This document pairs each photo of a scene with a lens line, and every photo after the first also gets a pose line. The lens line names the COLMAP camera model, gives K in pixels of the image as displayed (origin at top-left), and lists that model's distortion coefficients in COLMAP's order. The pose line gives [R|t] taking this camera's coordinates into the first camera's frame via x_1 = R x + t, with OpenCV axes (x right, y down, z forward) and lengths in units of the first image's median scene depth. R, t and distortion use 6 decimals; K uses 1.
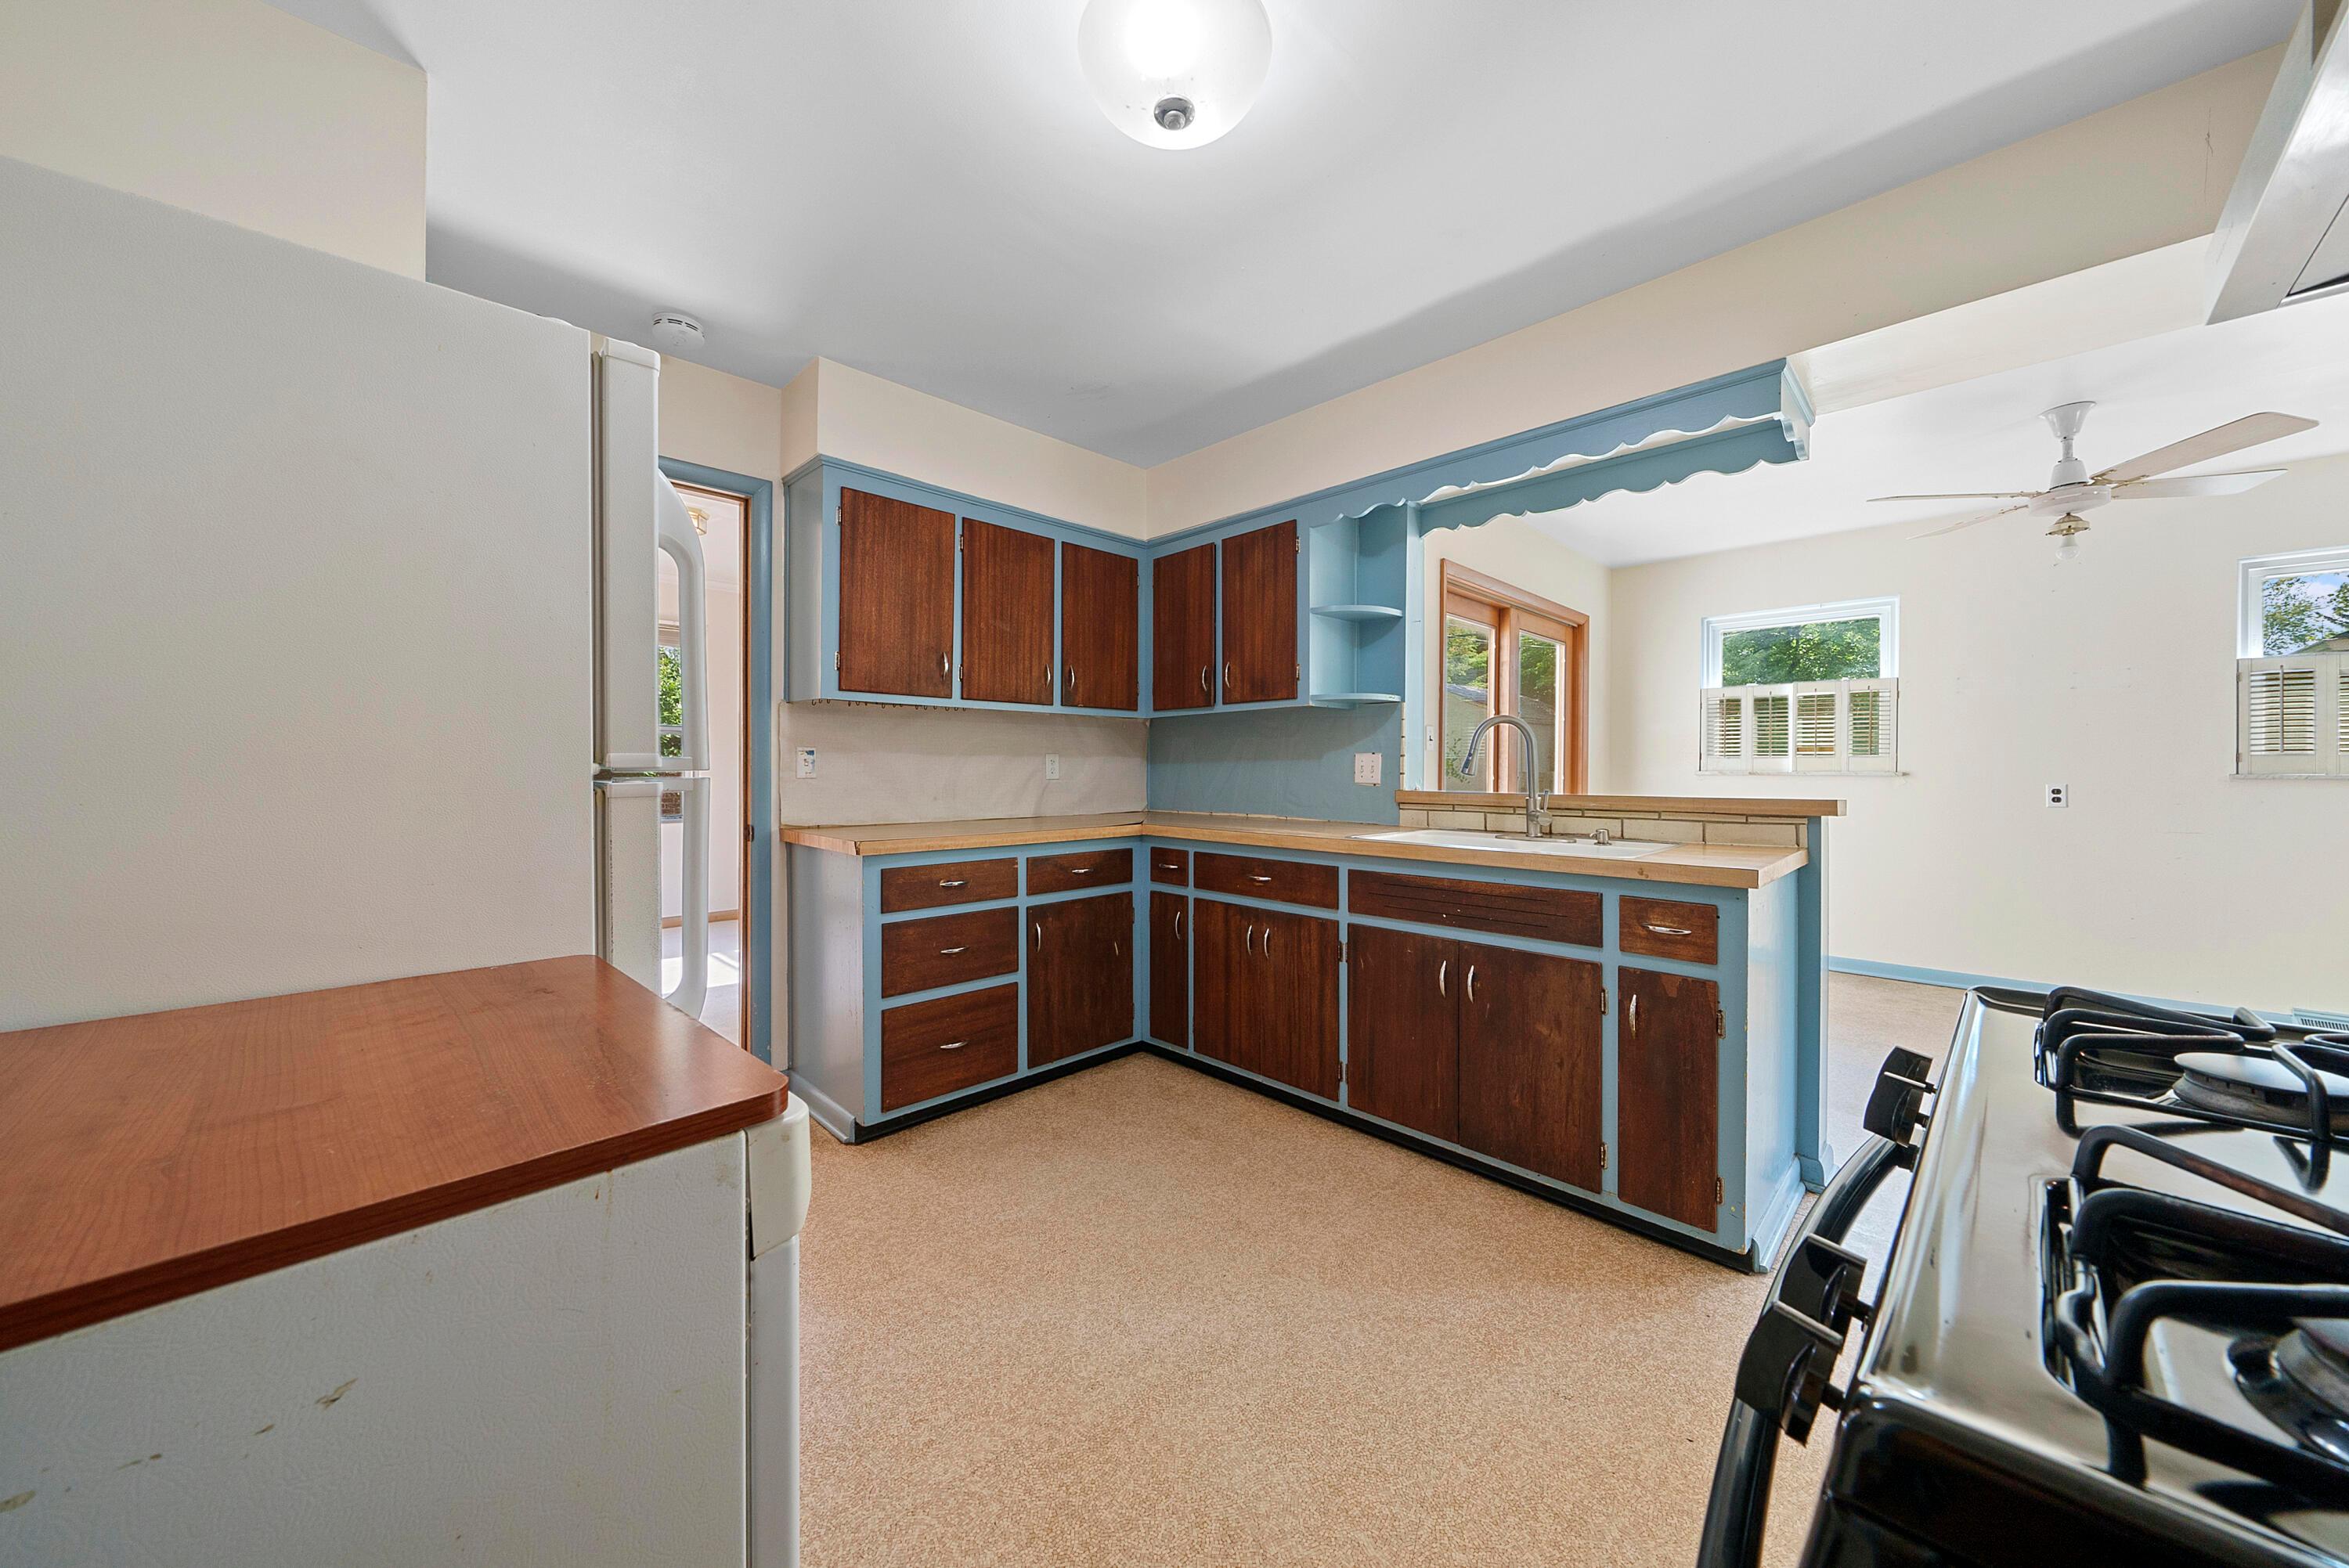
lens RADIAL K [[808.1, 0, 1177.1], [0, 808.1, 773.2], [0, 0, 1]] dist [-0.007110, -0.000179]
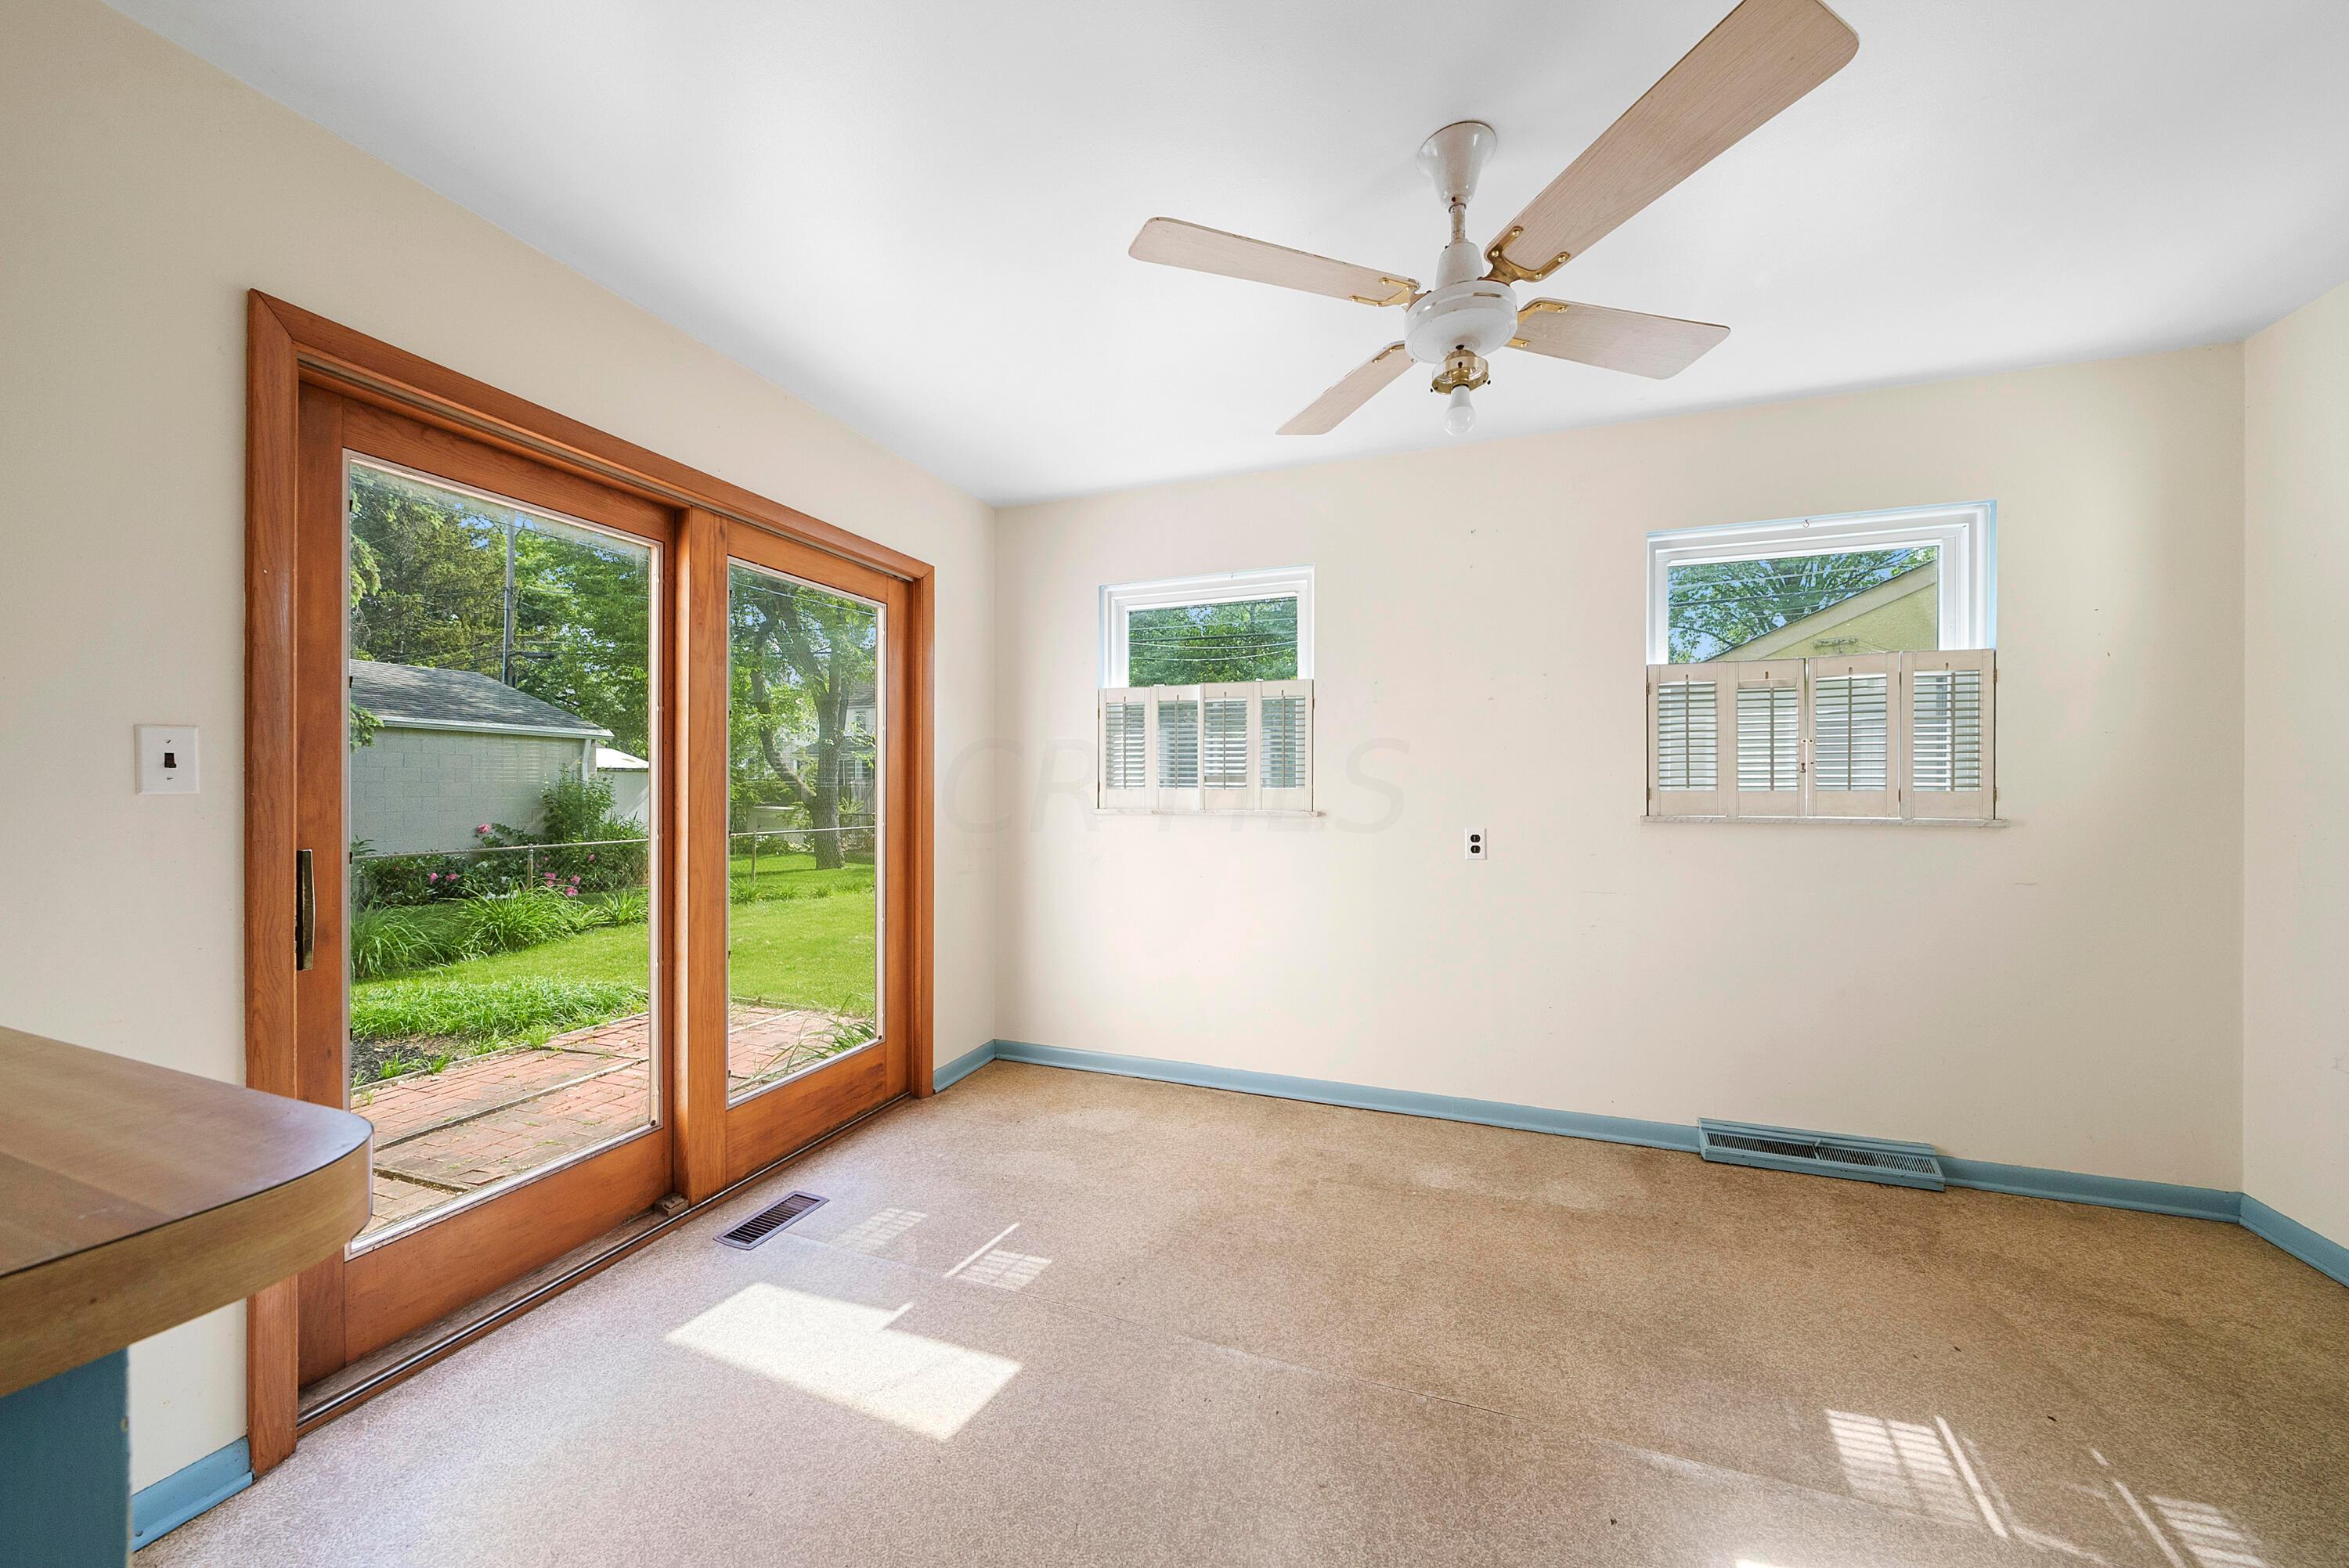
lens RADIAL K [[808.1, 0, 1177.9], [0, 808.1, 781.4], [0, 0, 1]] dist [-0.007110, -0.000179]
pose [[0.902469, -0.004126, 0.430736, 0.668918], [0.006853, 0.999965, -0.004780, -0.035303], [-0.430701, 0.007266, 0.902465, 0.562829]]
